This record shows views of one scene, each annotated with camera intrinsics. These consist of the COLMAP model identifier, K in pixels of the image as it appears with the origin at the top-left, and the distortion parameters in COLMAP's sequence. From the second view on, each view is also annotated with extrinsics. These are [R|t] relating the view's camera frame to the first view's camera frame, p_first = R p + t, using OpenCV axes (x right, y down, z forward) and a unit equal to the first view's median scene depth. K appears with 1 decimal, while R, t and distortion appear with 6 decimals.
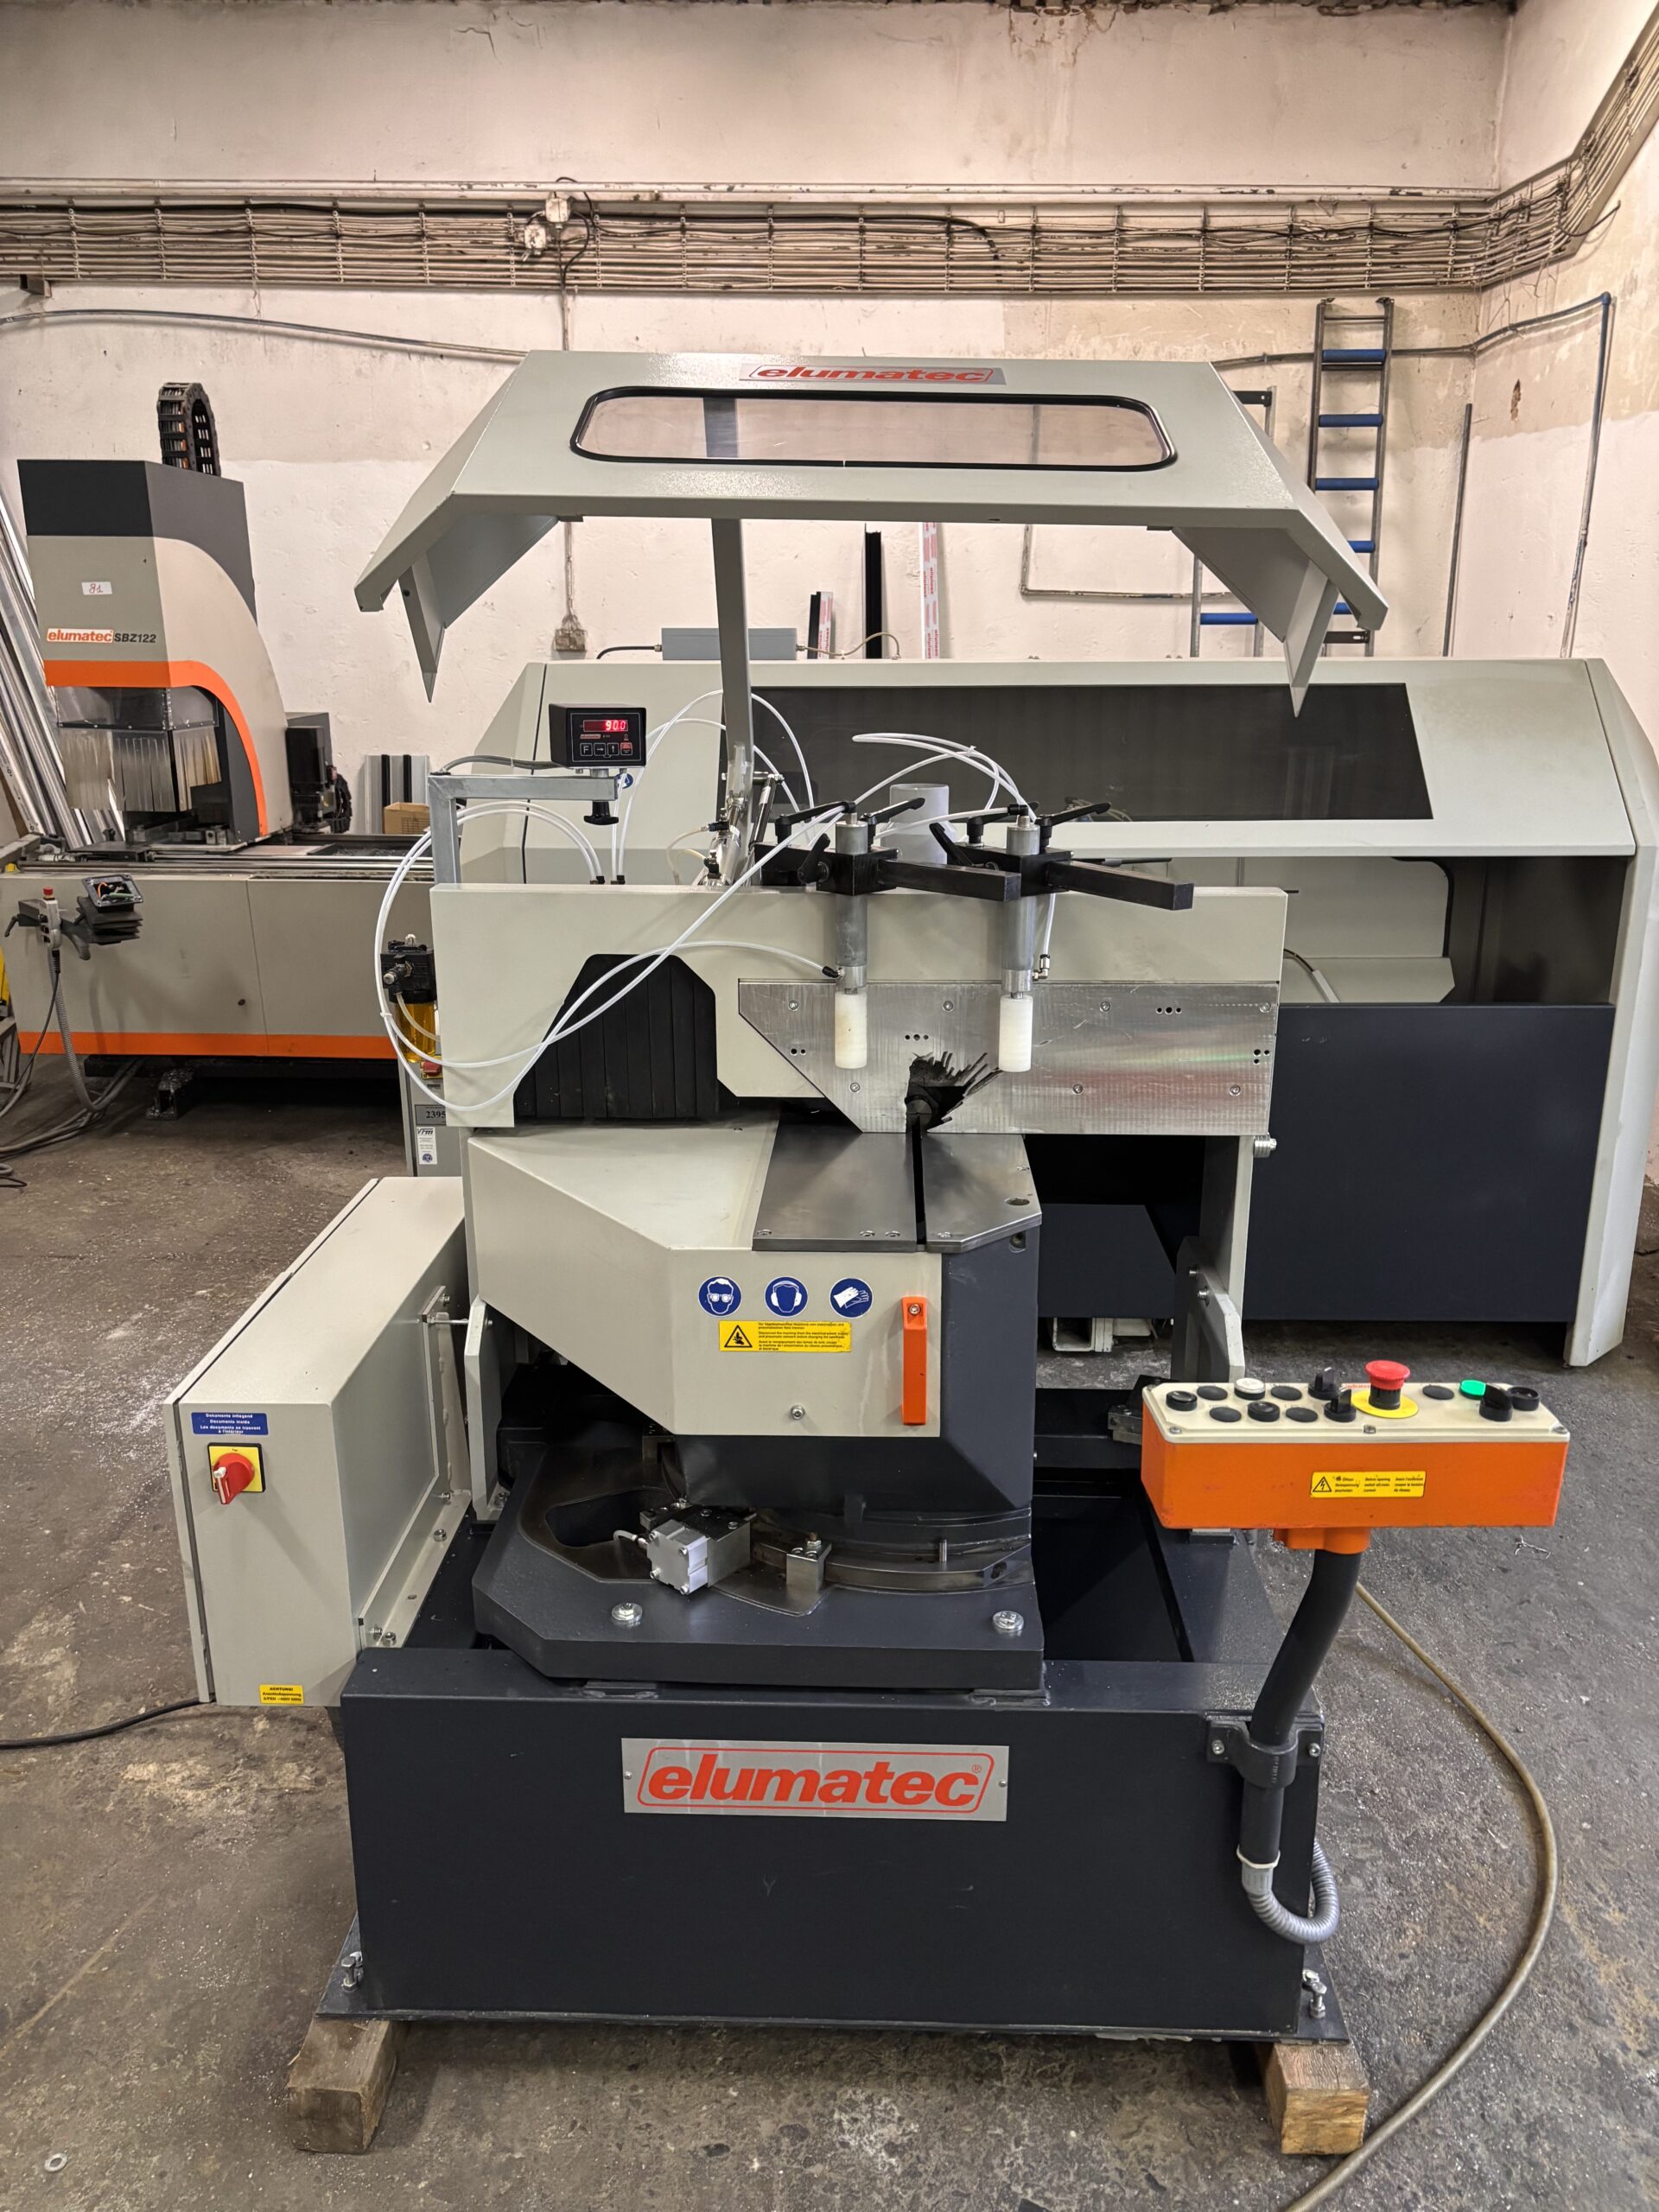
lens RADIAL K [[1673.2, 0, 830.0], [0, 1673.2, 1121.5], [0, 0, 1]] dist [0.049079, -0.059427]
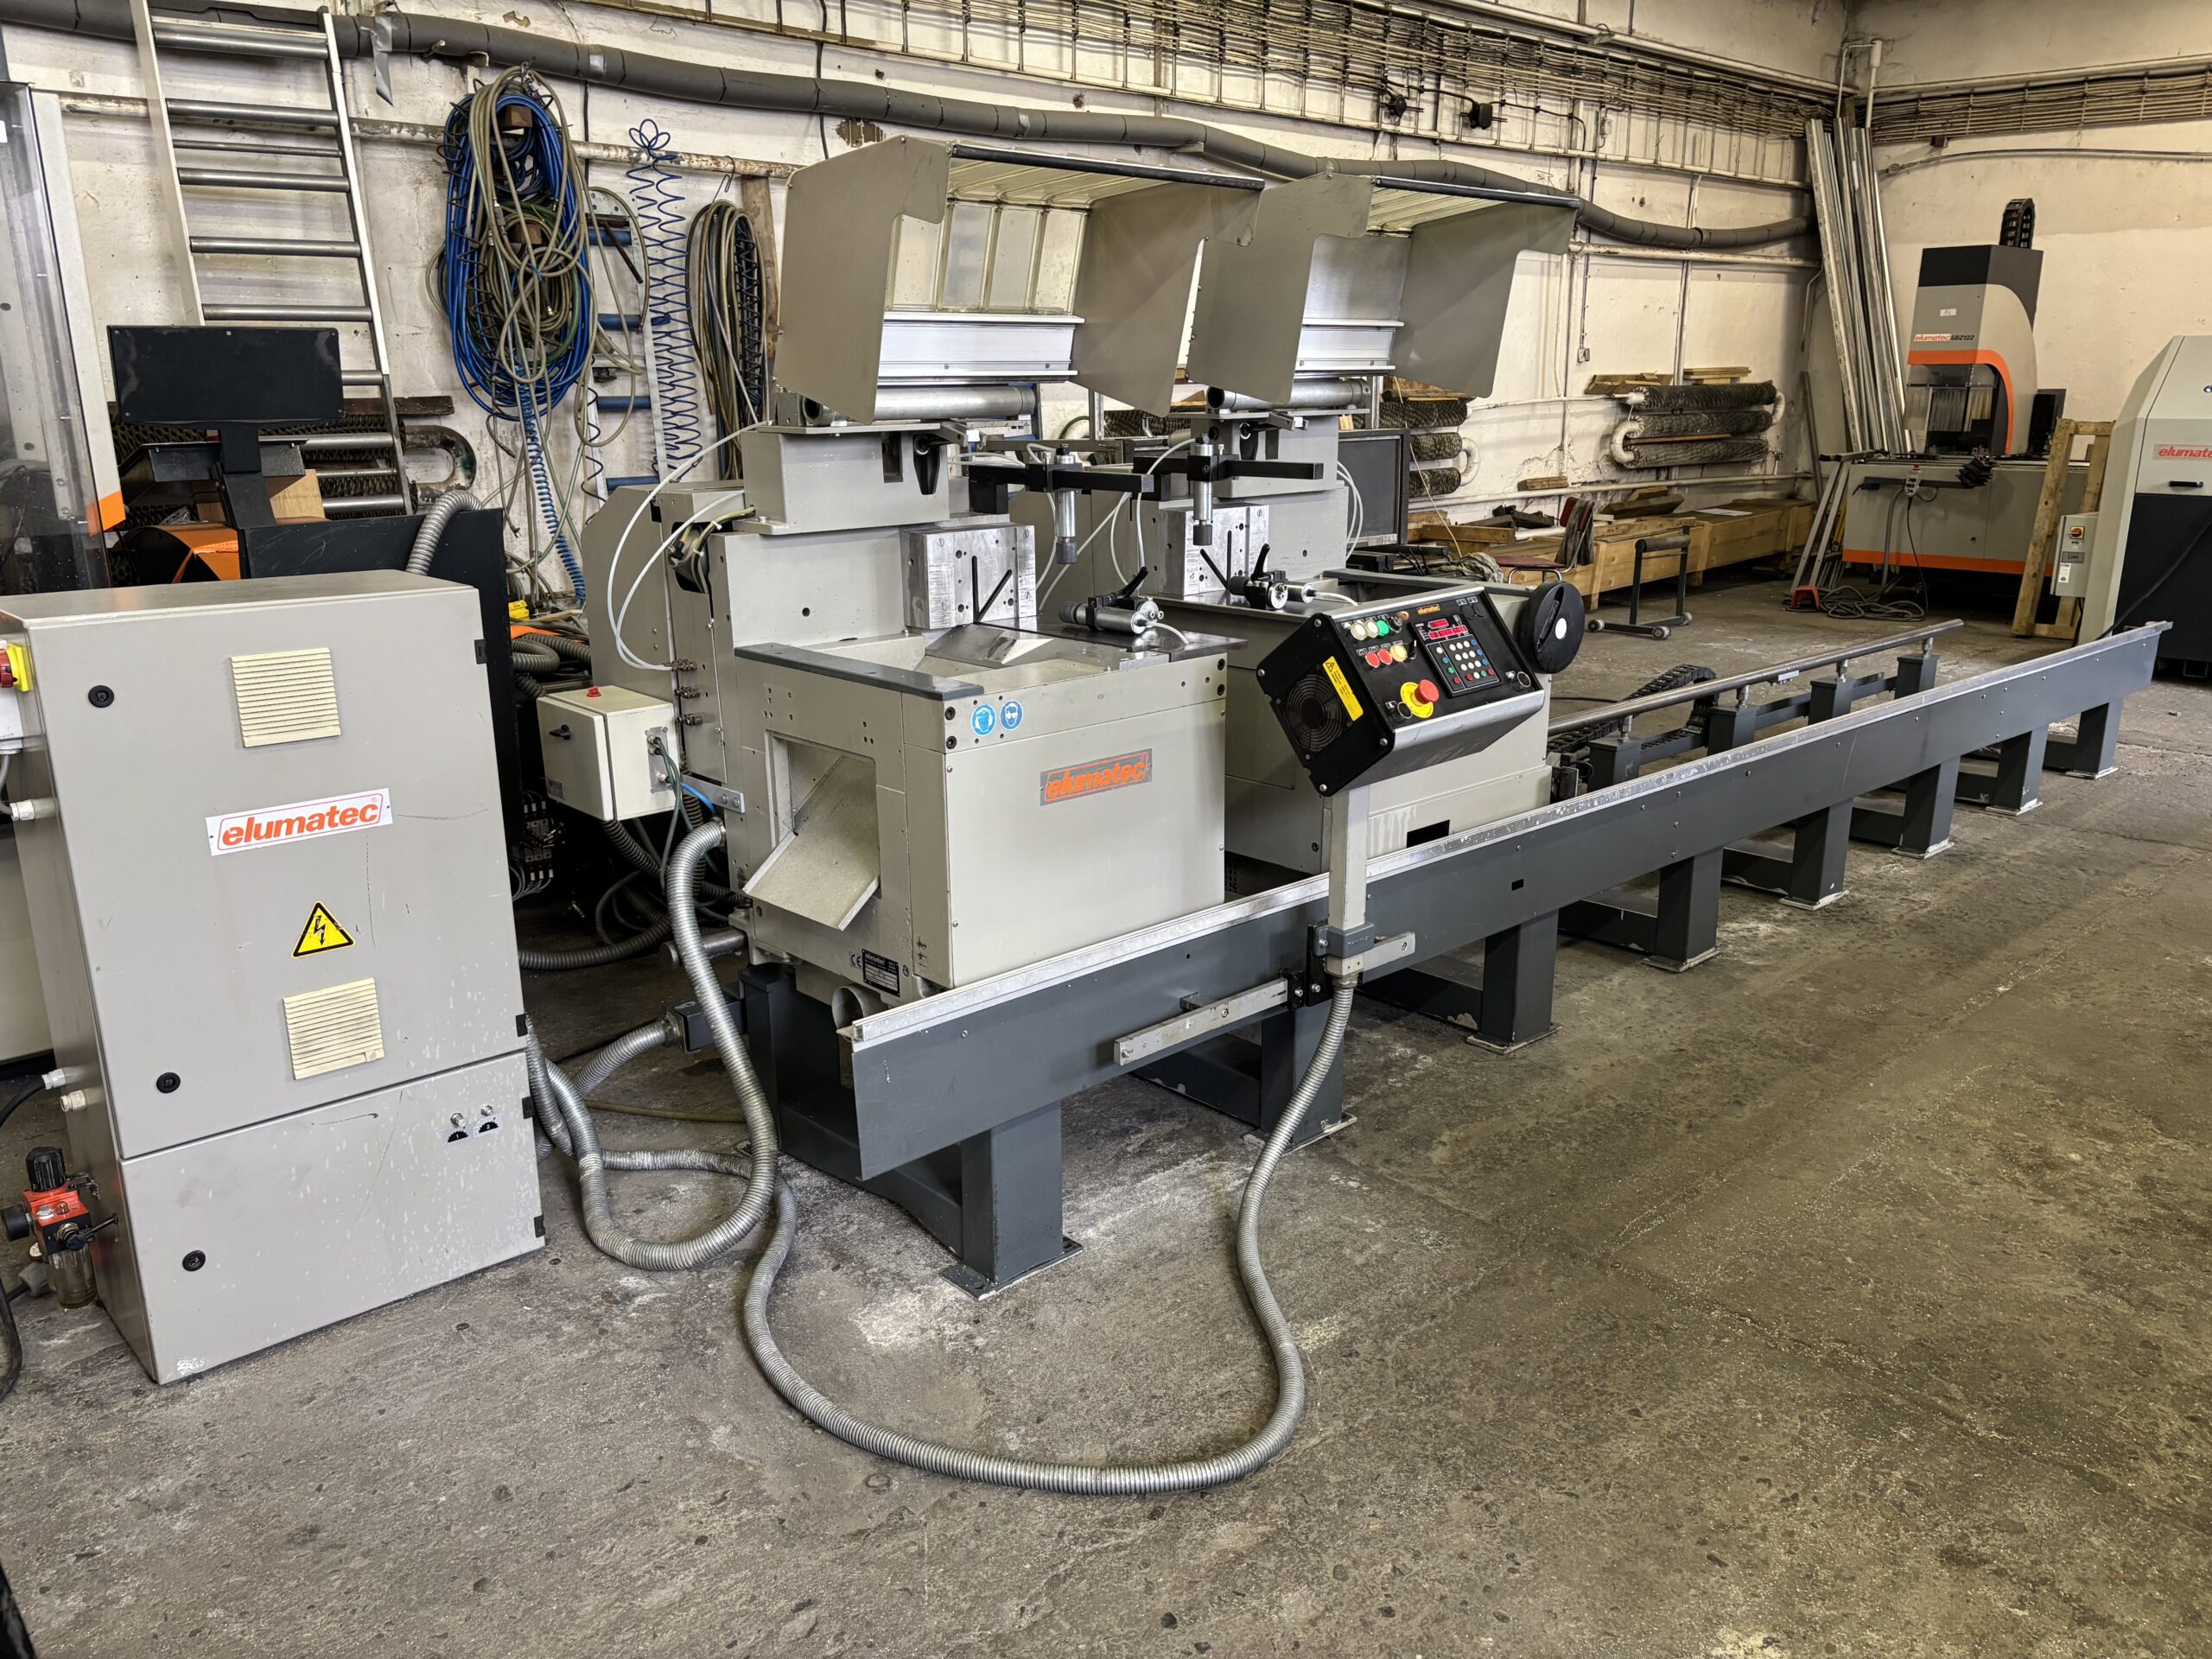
lens RADIAL K [[1673.2, 0, 1066.5], [0, 1673.2, 830.3], [0, 0, 1]] dist [0.049079, -0.059427]
pose [[0.687097, 0.186516, -0.702218, 0.258727], [-0.201918, 0.977435, 0.062047, 0.263900], [0.697945, 0.099158, 0.709253, -0.772353]]
